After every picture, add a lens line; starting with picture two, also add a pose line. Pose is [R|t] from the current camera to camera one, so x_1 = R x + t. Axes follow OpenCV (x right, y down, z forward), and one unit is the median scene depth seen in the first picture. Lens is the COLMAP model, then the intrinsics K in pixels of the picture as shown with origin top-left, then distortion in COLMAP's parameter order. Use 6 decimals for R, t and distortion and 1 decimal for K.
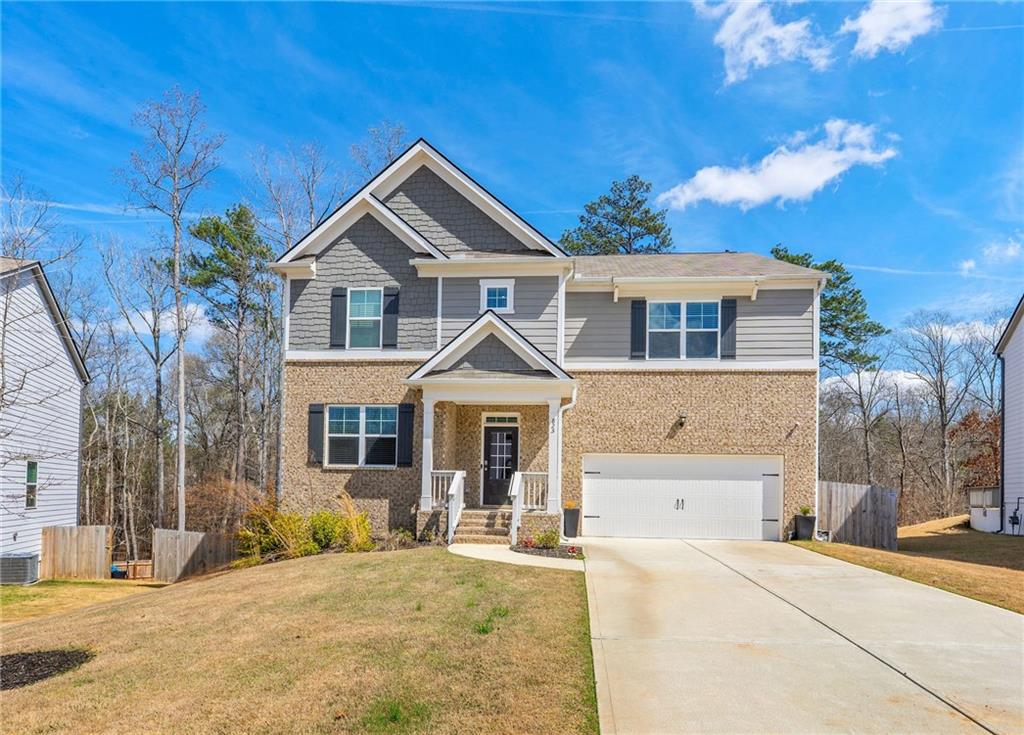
lens RADIAL K [[588.5, 0, 511.5], [0, 588.5, 402.6], [0, 0, 1]] dist [-0.006592, -0.001146]
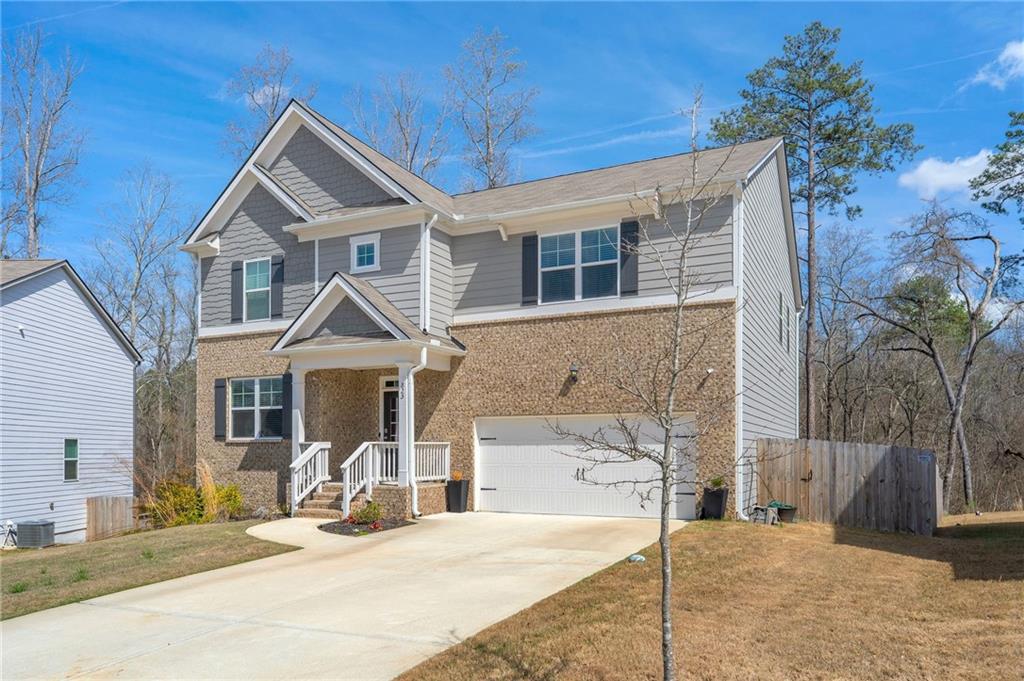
lens RADIAL K [[734.3, 0, 512.1], [0, 734.3, 341.1], [0, 0, 1]] dist [-0.005664, -0.000687]
pose [[0.932028, -0.071432, -0.355275, 0.579642], [0.071758, 0.997347, -0.012277, -0.010439], [0.355210, -0.014051, 0.934681, -0.008589]]
